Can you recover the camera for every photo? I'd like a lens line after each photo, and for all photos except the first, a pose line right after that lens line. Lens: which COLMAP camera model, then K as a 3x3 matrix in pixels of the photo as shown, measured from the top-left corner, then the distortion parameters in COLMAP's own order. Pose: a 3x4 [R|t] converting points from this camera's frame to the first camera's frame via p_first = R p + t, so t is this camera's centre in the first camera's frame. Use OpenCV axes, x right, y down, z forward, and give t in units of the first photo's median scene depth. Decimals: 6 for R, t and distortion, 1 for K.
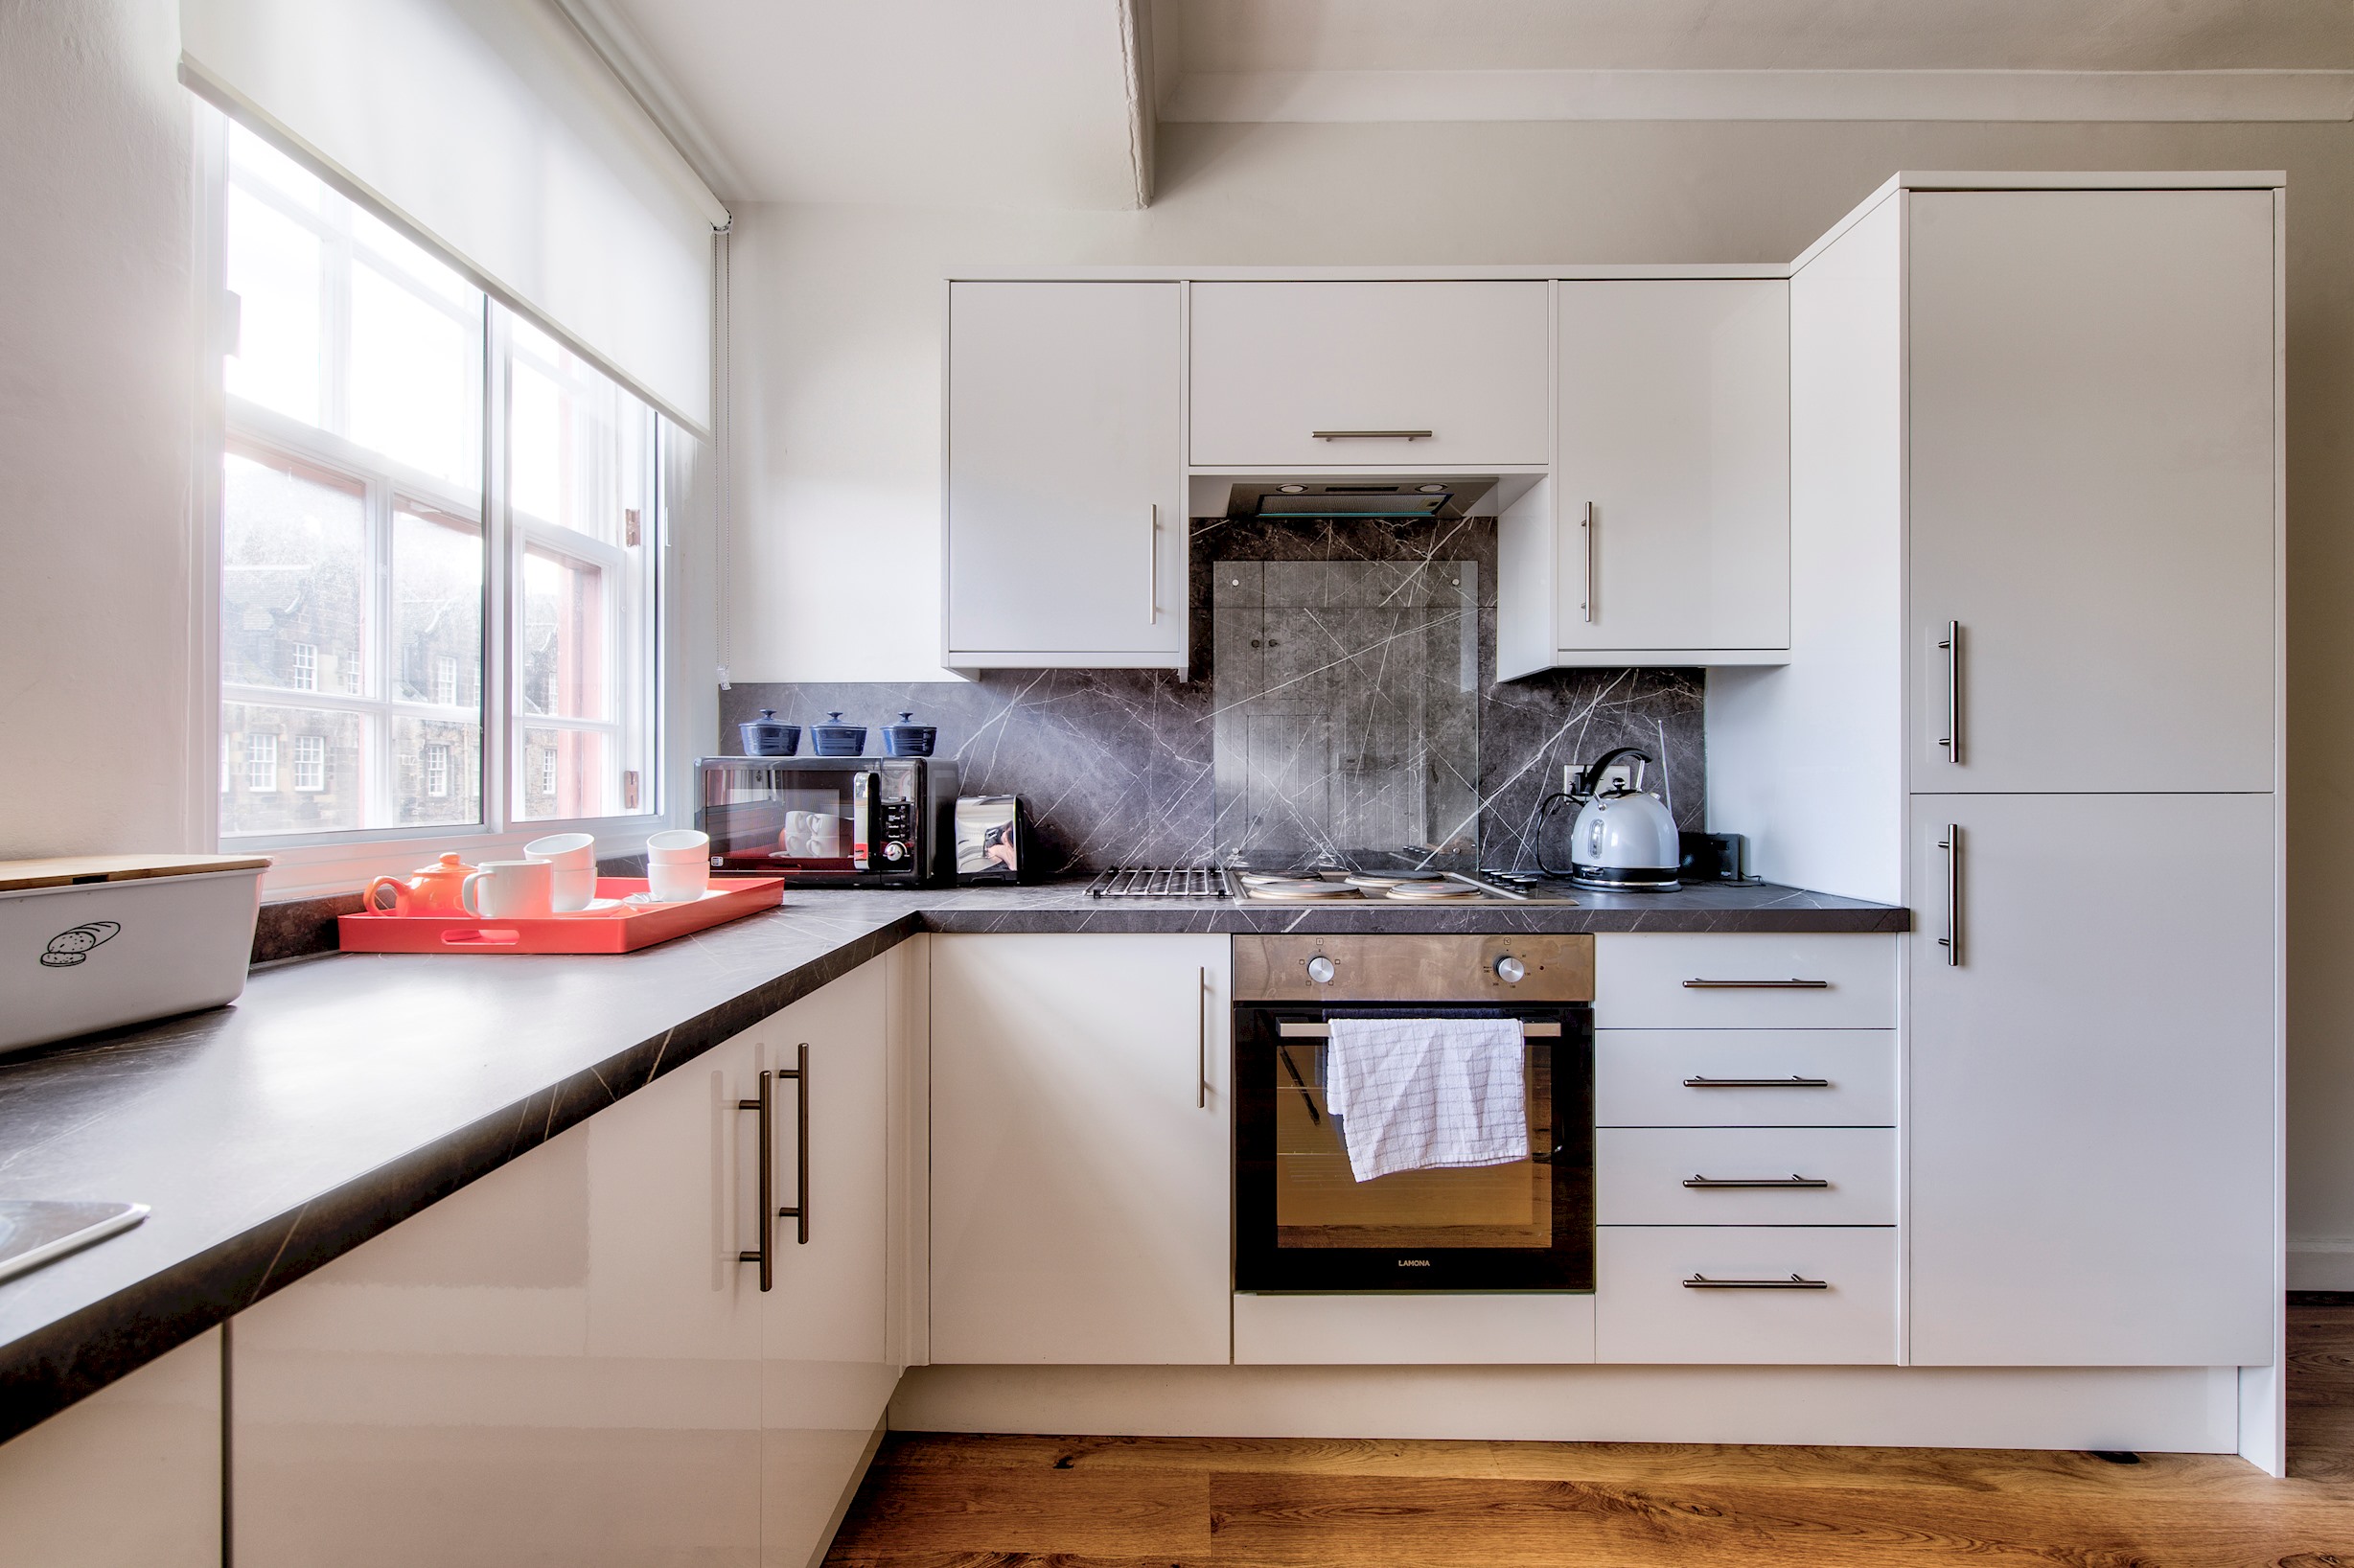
lens RADIAL K [[968.4, 0, 1177.0], [0, 968.4, 784.0], [0, 0, 1]] dist [-0.000101, -0.000162]
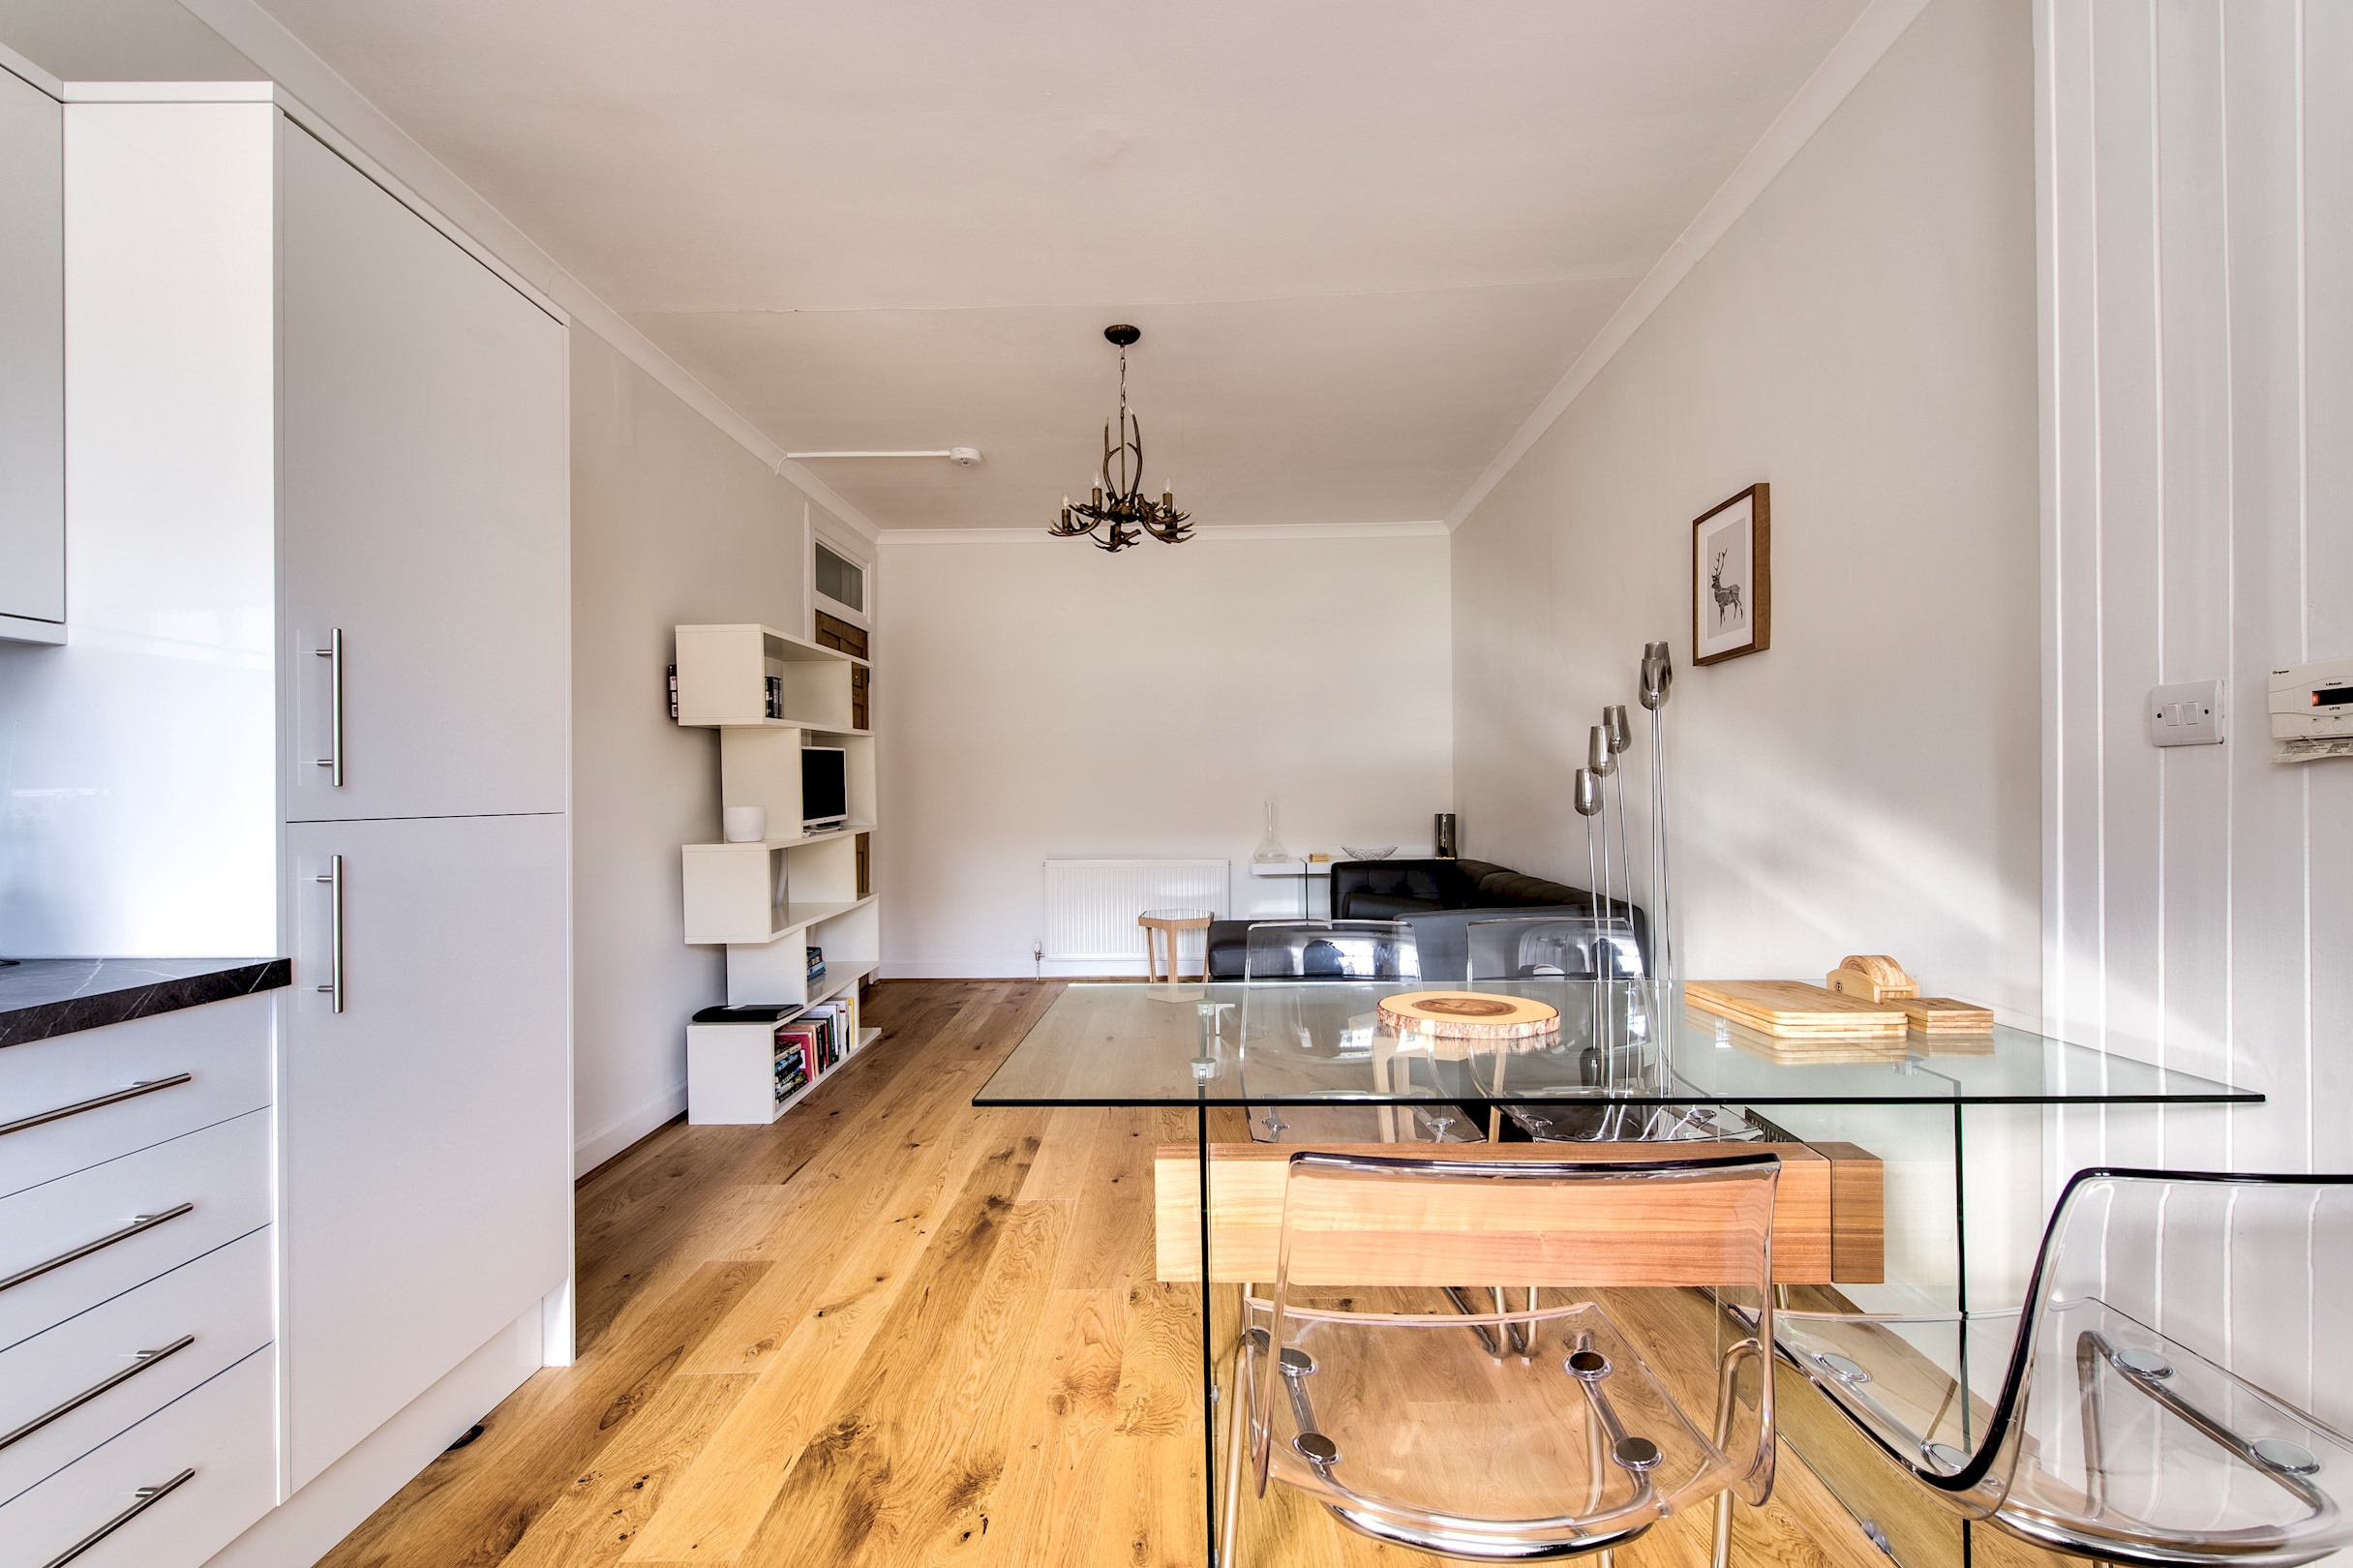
lens RADIAL K [[938.5, 0, 1184.6], [0, 938.5, 791.5], [0, 0, 1]] dist [-0.000385, -0.000604]
pose [[-0.008769, 0.001096, 0.999961, -0.073140], [0.011157, 0.999937, -0.000998, -0.007874], [-0.999899, 0.011148, -0.008781, 0.219233]]
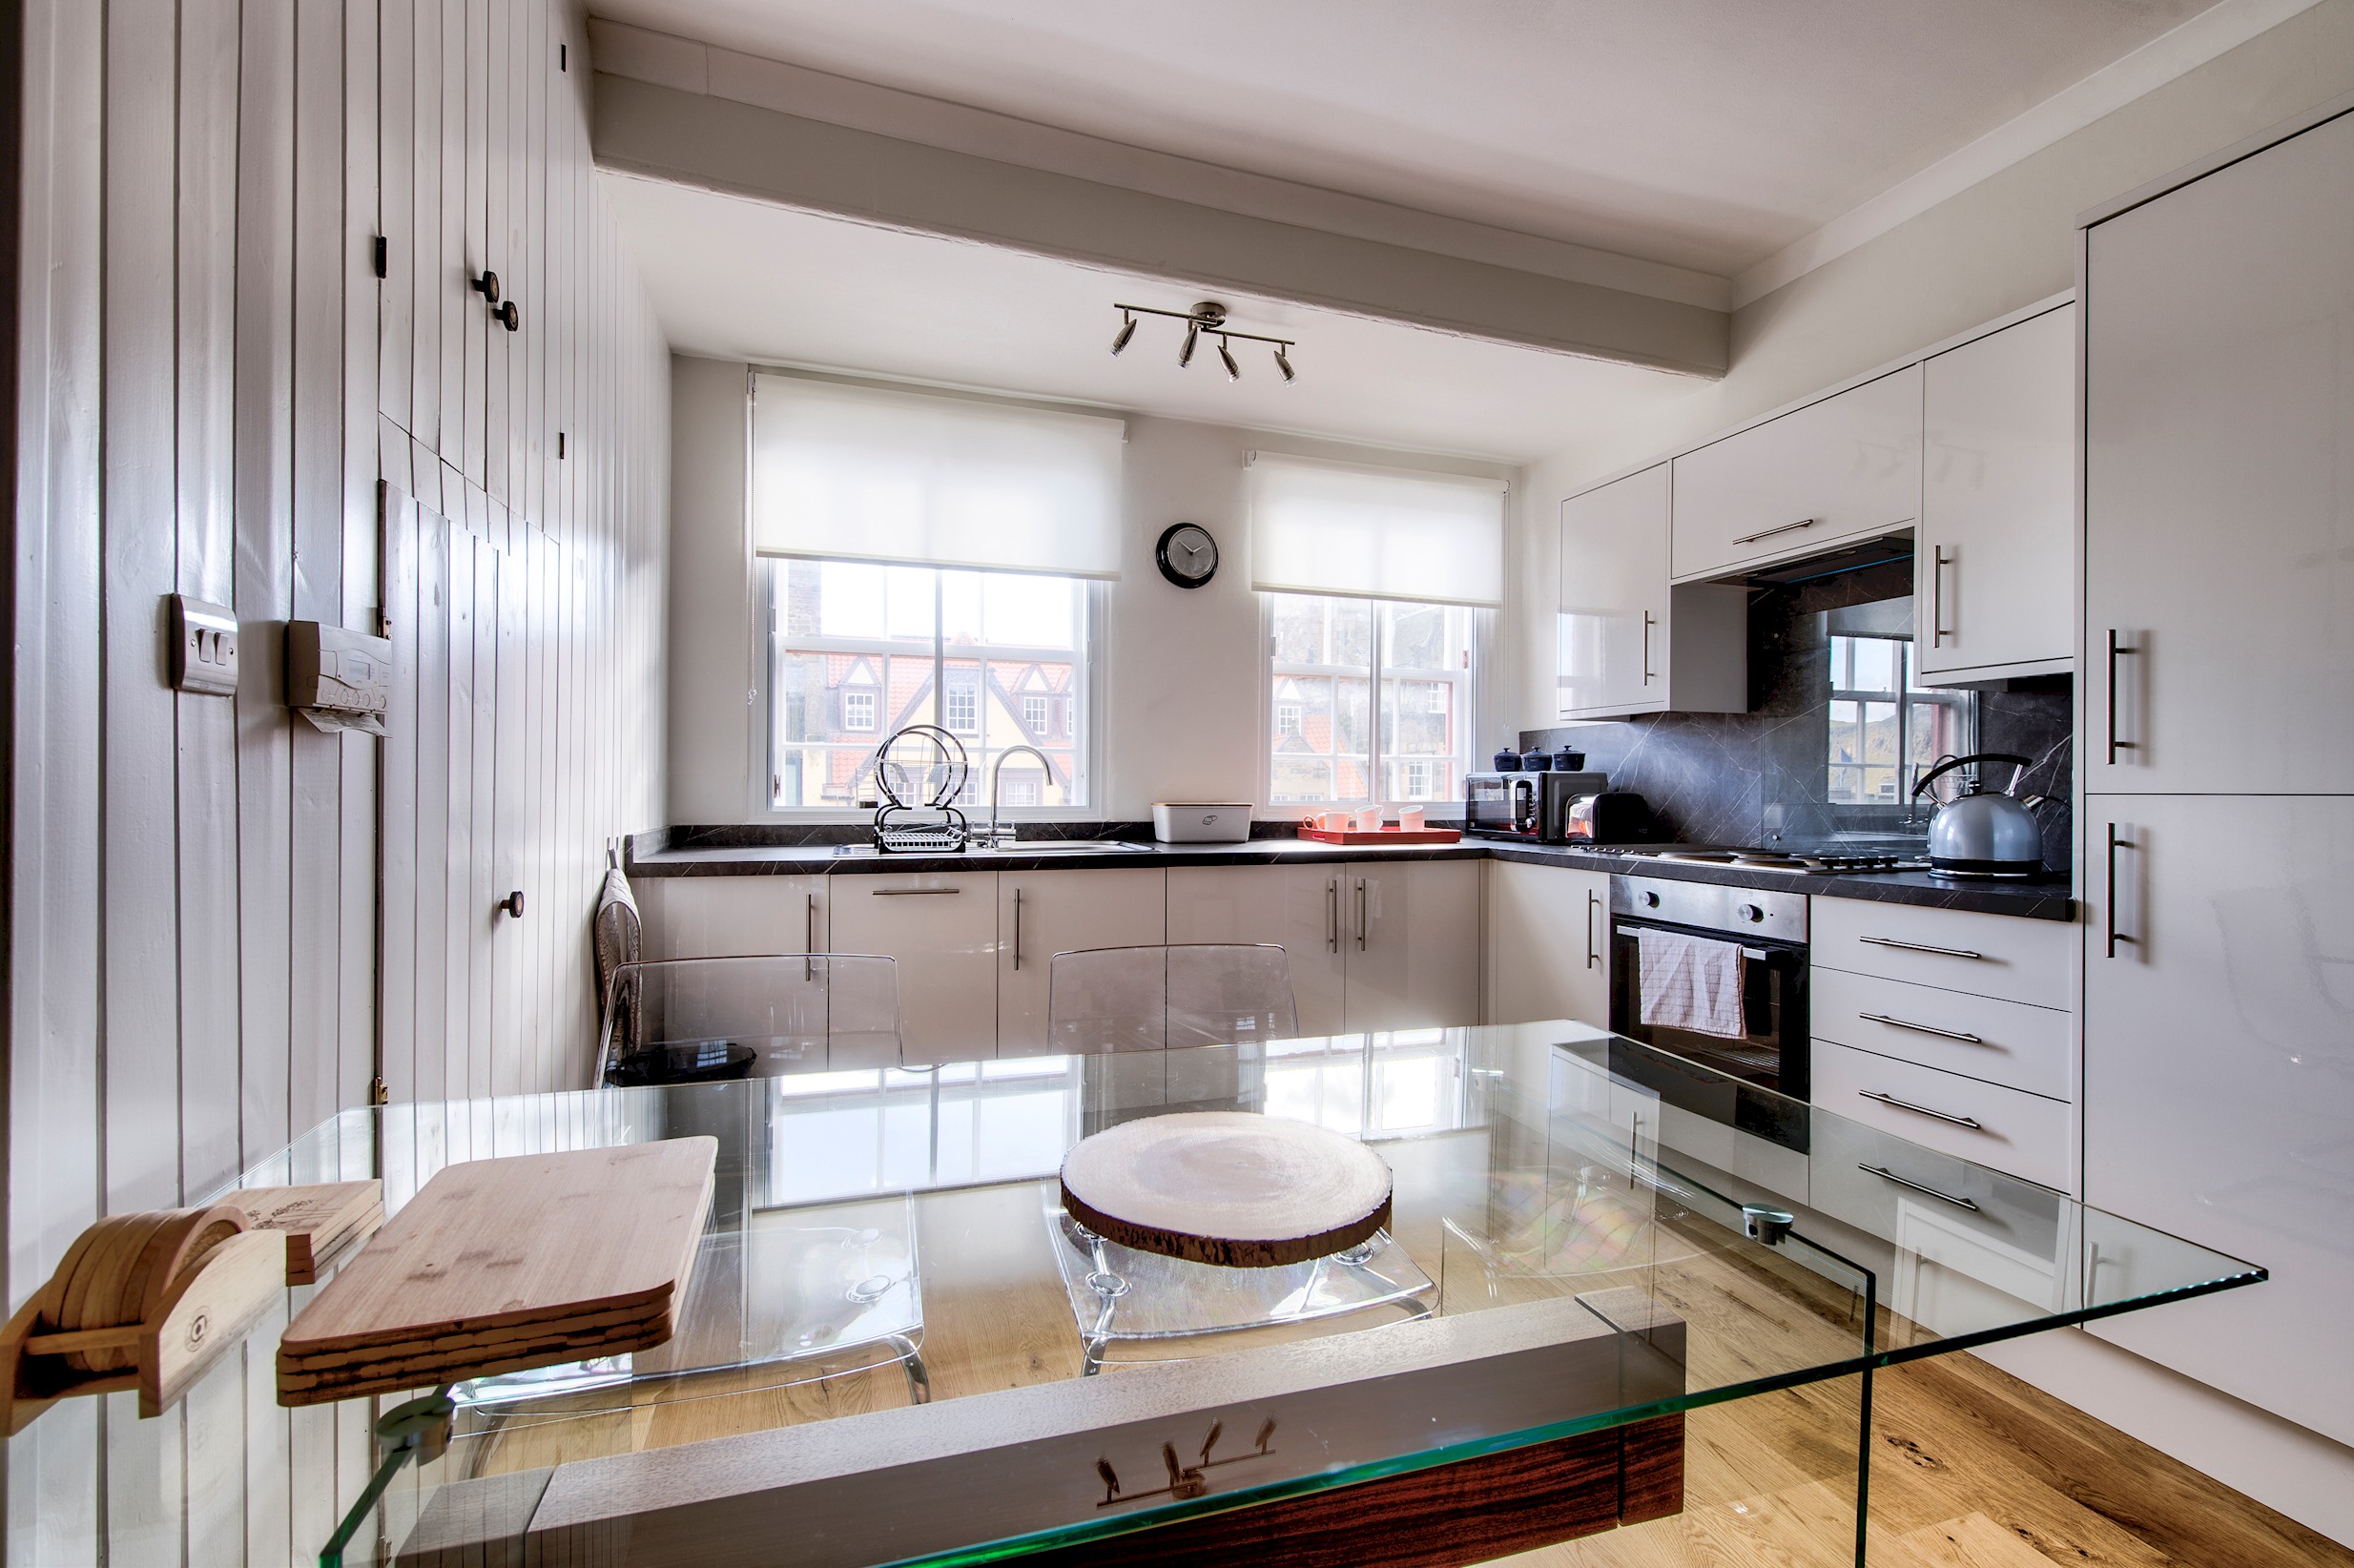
lens RADIAL K [[981.0, 0, 1173.6], [0, 981.0, 790.3], [0, 0, 1]] dist [-0.000094, -0.000502]
pose [[0.332305, 0.002932, -0.943168, 1.433866], [-0.007023, 0.999975, 0.000634, 0.012773], [0.943146, 0.006413, 0.332317, -0.305779]]
